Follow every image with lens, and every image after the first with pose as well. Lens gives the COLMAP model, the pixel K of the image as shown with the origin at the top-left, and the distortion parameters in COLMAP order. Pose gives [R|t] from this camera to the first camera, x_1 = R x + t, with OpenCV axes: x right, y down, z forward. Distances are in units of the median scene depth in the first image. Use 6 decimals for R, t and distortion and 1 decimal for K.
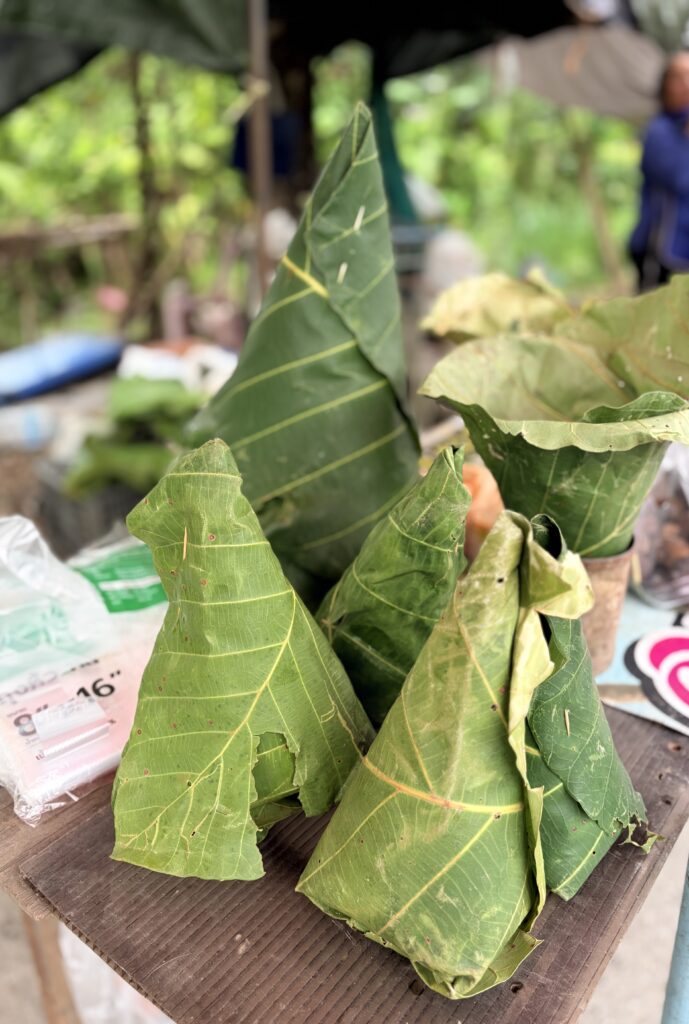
lens RADIAL K [[833.4, 0, 344.5], [0, 833.4, 512.0], [0, 0, 1]] dist [0.000042, 0.124798]
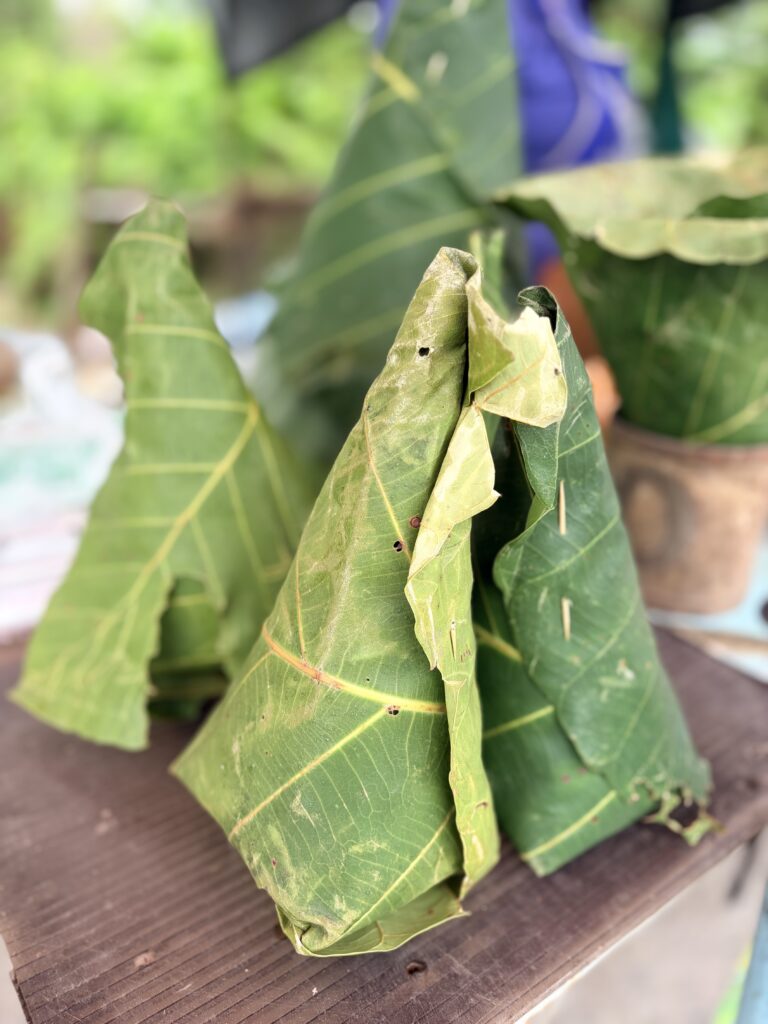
lens RADIAL K [[795.5, 0, 384.0], [0, 795.5, 512.0], [0, 0, 1]] dist [0.064380, -0.027010]
pose [[0.951569, 0.119766, -0.283147, 0.341809], [-0.117619, 0.992753, 0.024636, 0.190170], [0.284046, 0.009861, 0.958760, 0.377569]]
